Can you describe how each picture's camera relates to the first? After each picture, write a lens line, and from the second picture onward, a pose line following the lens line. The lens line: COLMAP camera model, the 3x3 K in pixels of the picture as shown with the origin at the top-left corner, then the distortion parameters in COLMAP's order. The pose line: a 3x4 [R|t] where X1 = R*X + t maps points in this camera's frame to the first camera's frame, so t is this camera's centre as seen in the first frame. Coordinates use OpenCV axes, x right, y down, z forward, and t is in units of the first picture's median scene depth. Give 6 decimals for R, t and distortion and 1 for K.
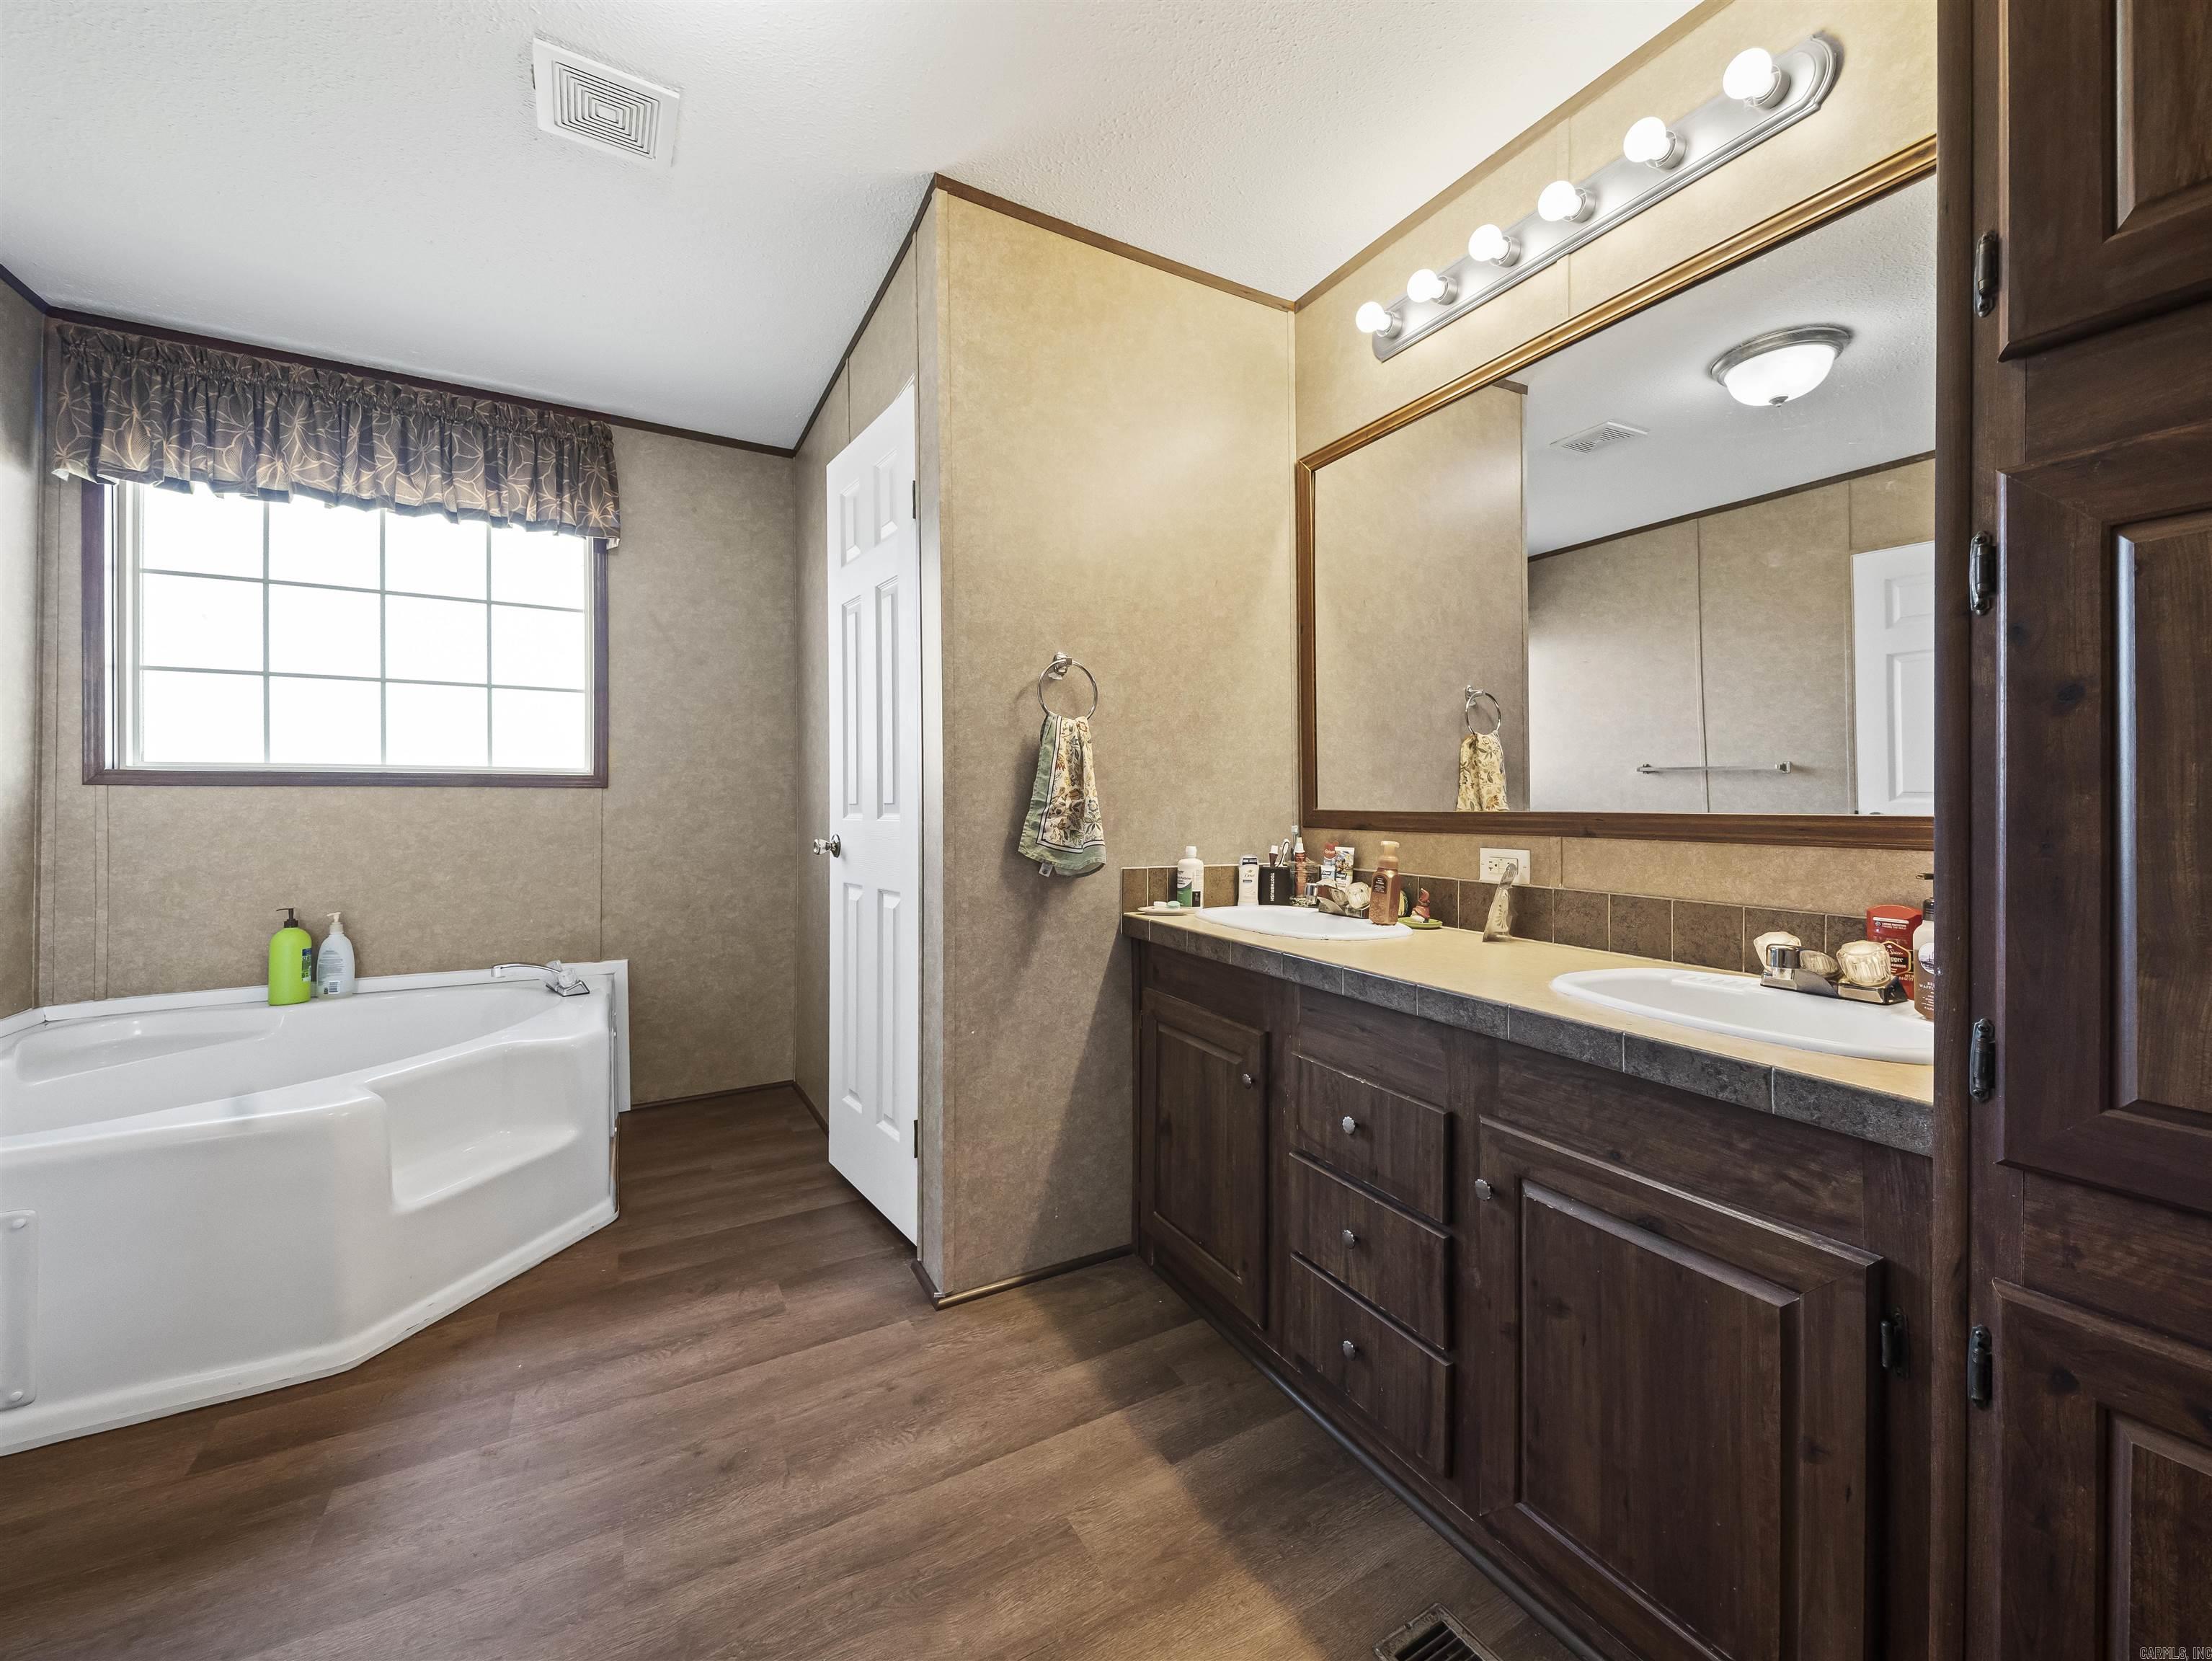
lens RADIAL K [[857.7, 0, 1104.1], [0, 857.7, 799.5], [0, 0, 1]] dist [0.034720, -0.013916]
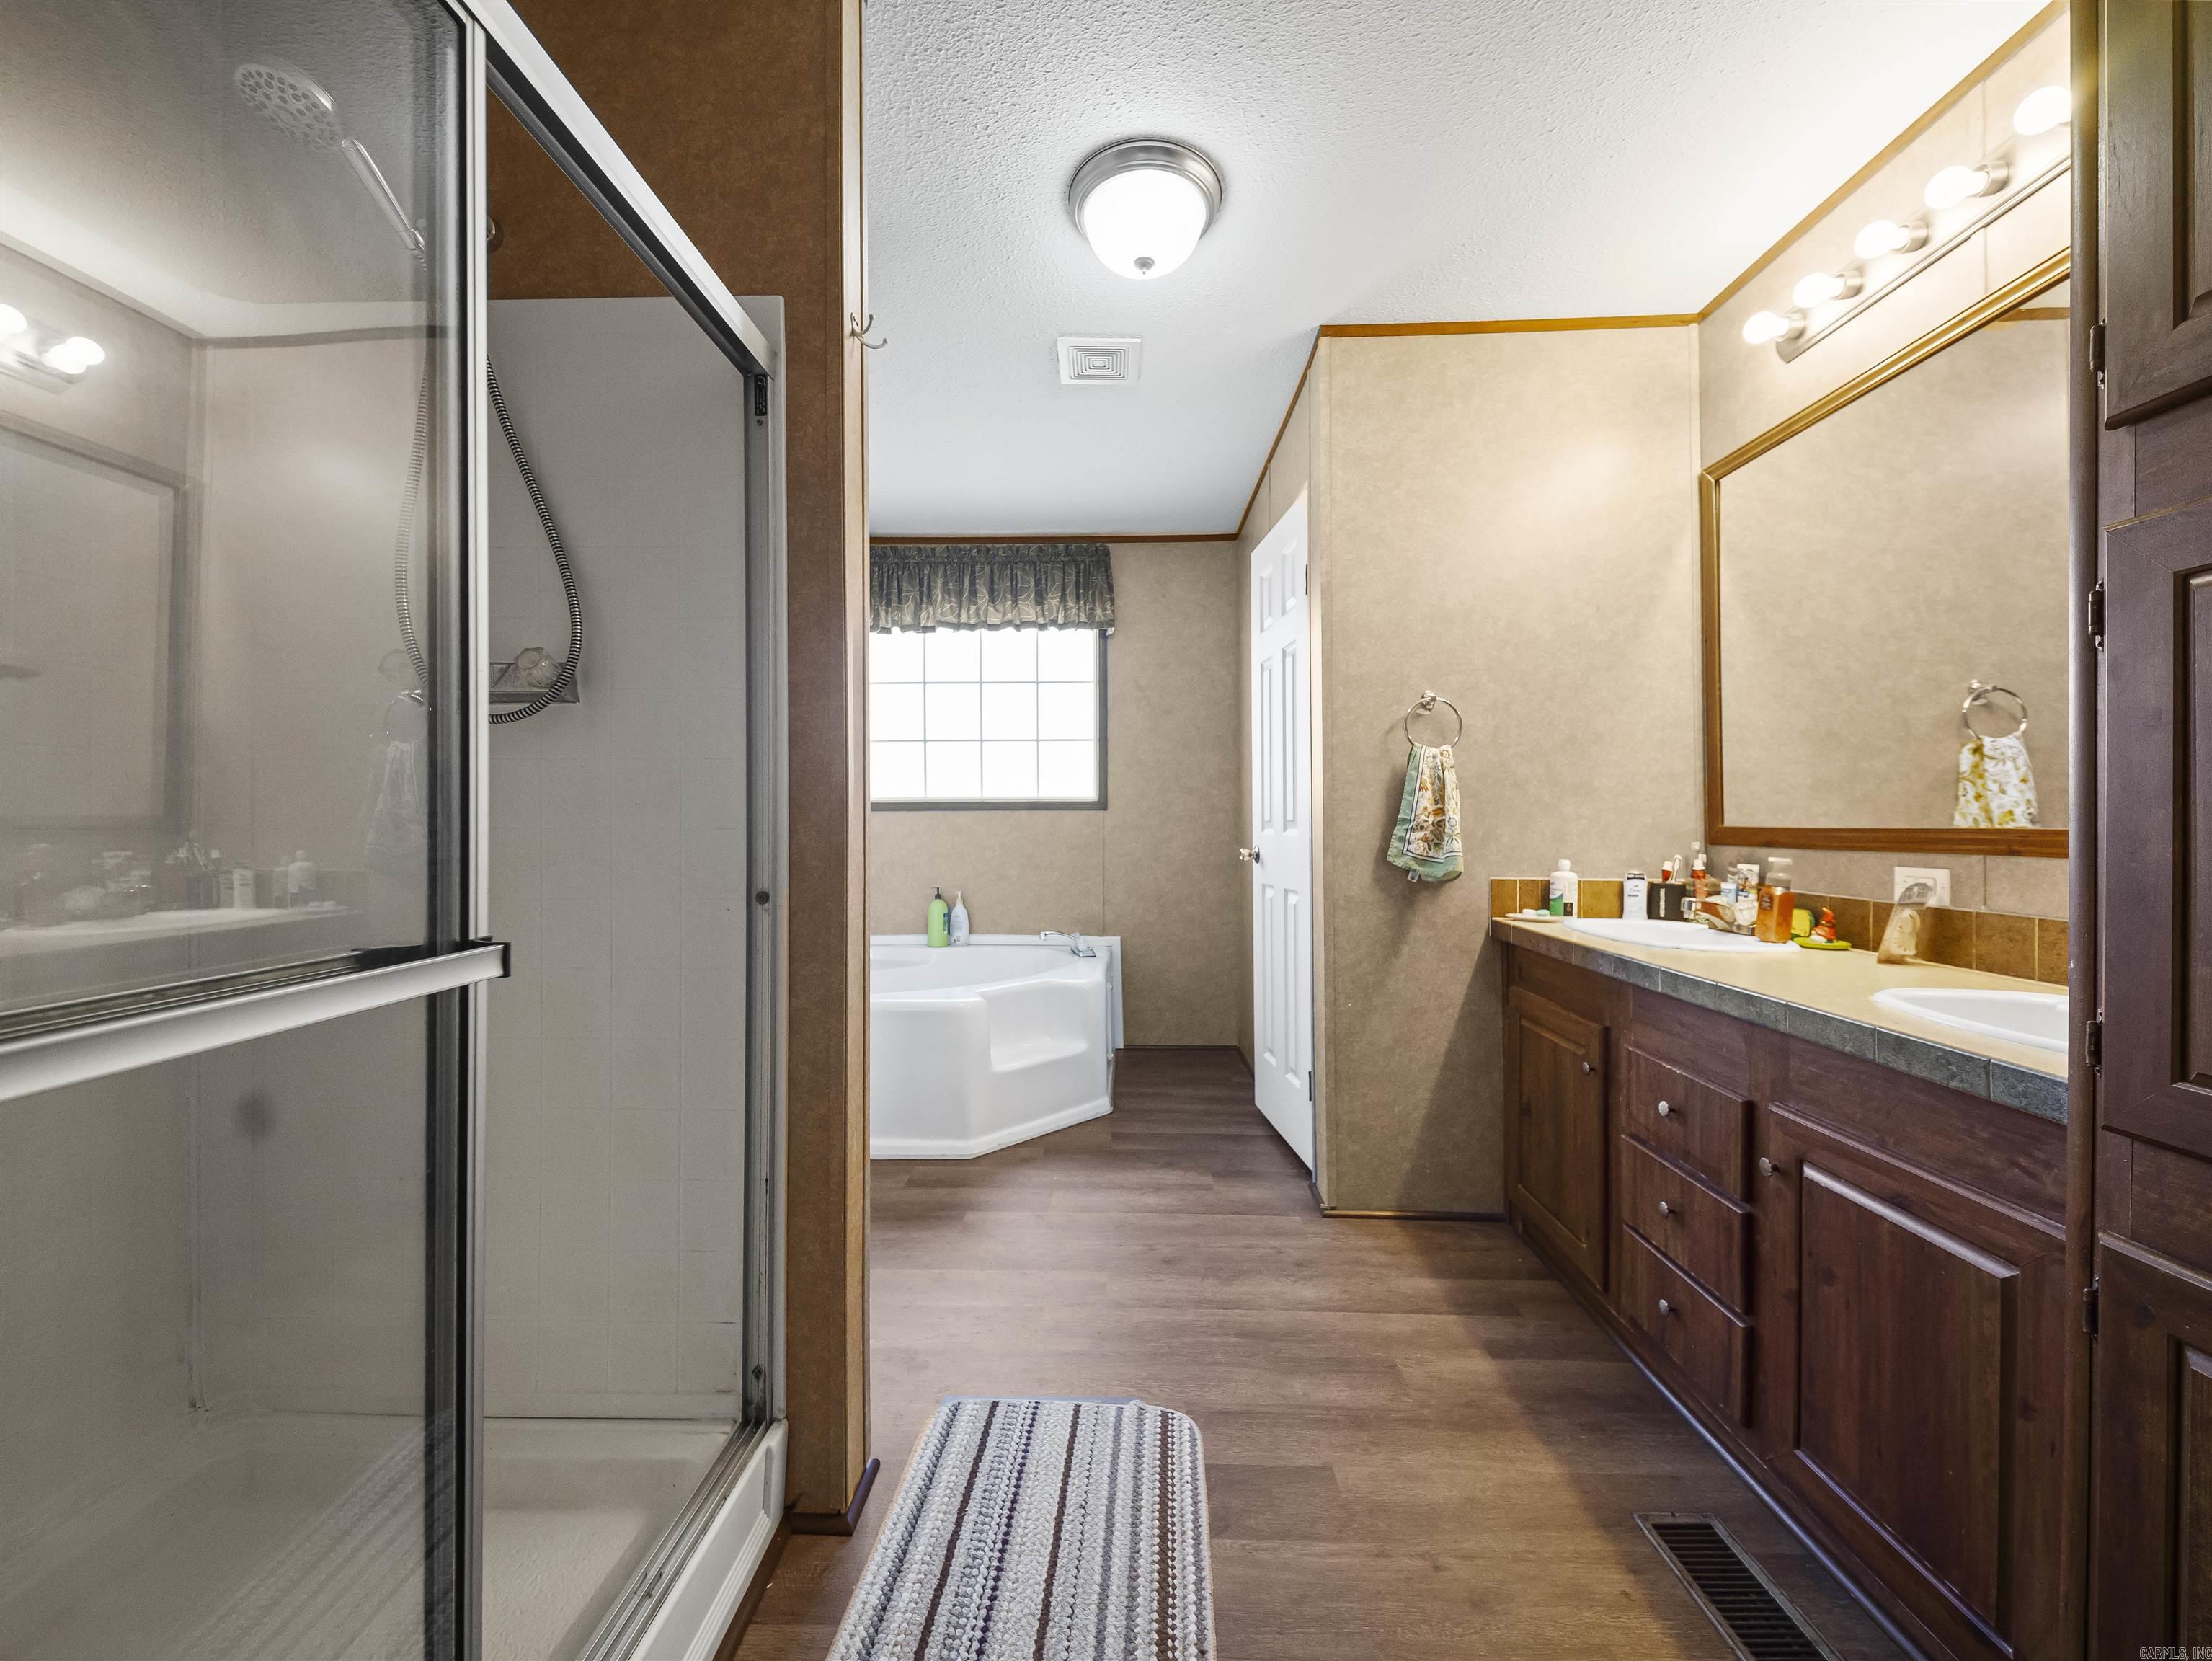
lens RADIAL K [[857.7, 0, 1106.7], [0, 857.7, 822.9], [0, 0, 1]] dist [0.034720, -0.013916]
pose [[0.858861, -0.000982, -0.512208, 0.141915], [0.003972, 0.999981, 0.004743, 0.000529], [0.512194, -0.006108, 0.858848, -0.193169]]
